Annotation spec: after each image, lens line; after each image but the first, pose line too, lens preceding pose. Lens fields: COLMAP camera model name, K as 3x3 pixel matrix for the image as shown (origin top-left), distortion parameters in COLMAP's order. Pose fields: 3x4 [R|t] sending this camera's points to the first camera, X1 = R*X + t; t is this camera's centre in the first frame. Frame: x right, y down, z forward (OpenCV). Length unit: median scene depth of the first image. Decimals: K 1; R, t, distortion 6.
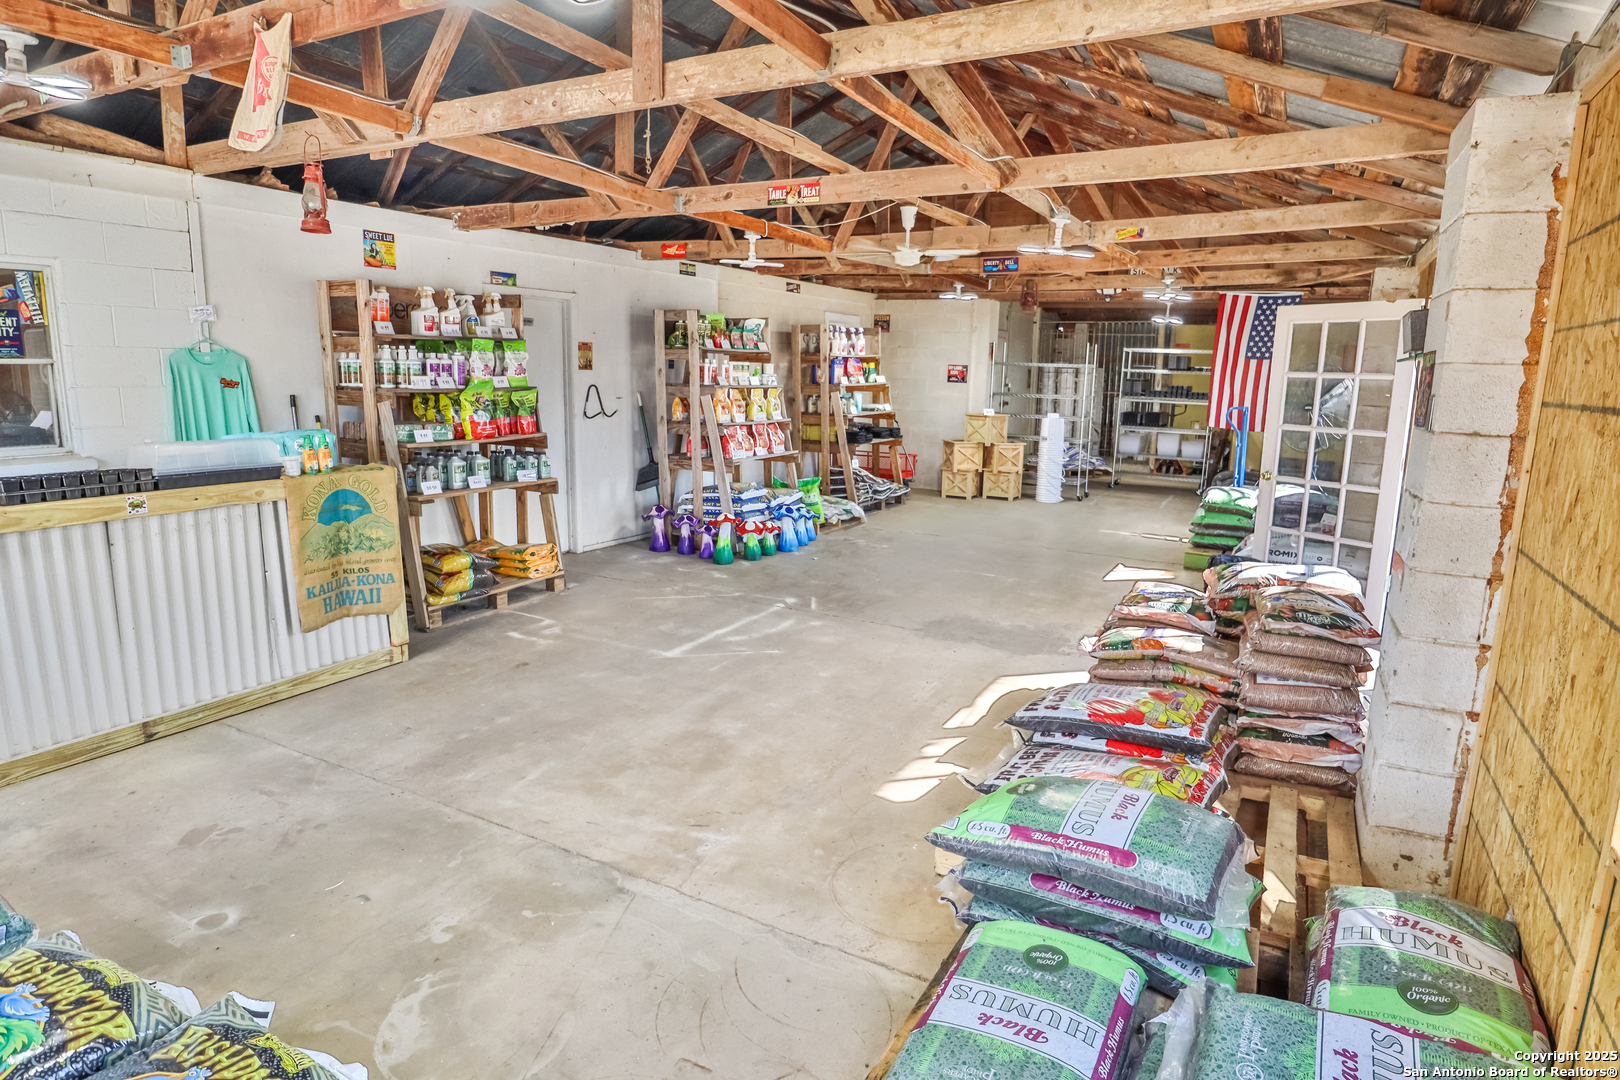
lens RADIAL K [[899.6, 0, 825.4], [0, 899.6, 543.1], [0, 0, 1]] dist [-0.041916, 0.003739]
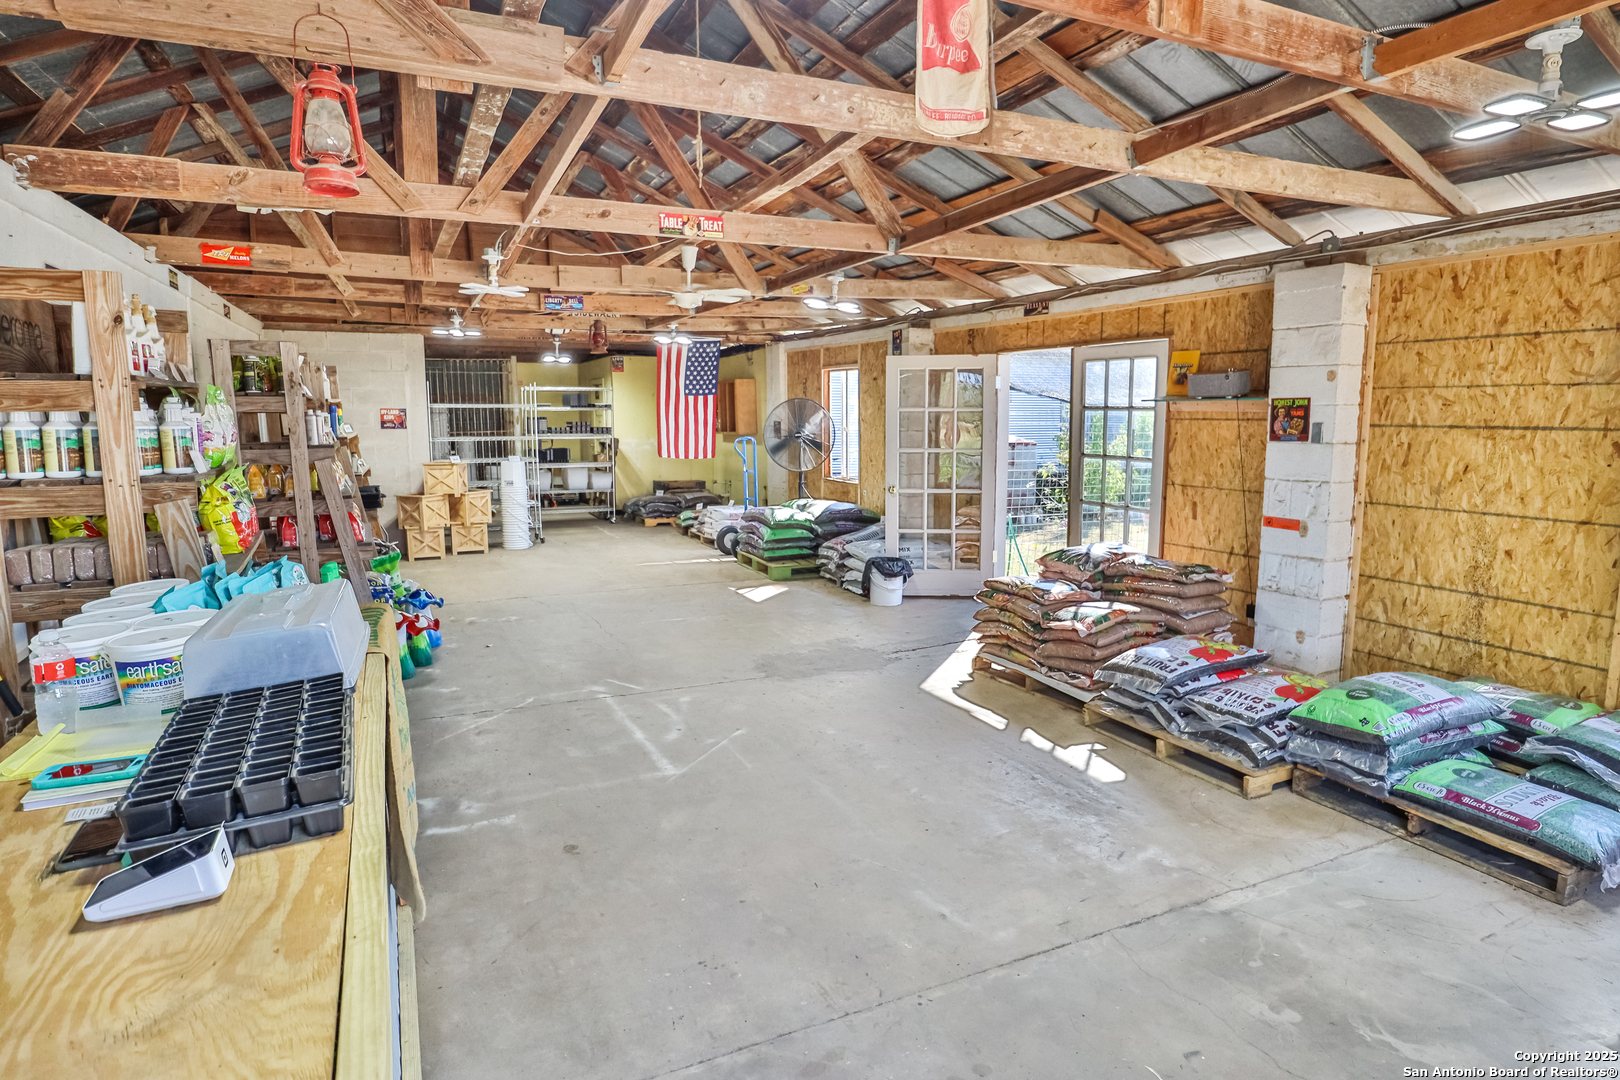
lens RADIAL K [[899.6, 0, 827.1], [0, 899.6, 542.0], [0, 0, 1]] dist [-0.041916, 0.003739]
pose [[0.597108, -0.138600, 0.790096, -0.622350], [0.168146, 0.984704, 0.045663, -0.083622], [-0.784340, 0.105586, 0.611280, 0.331660]]
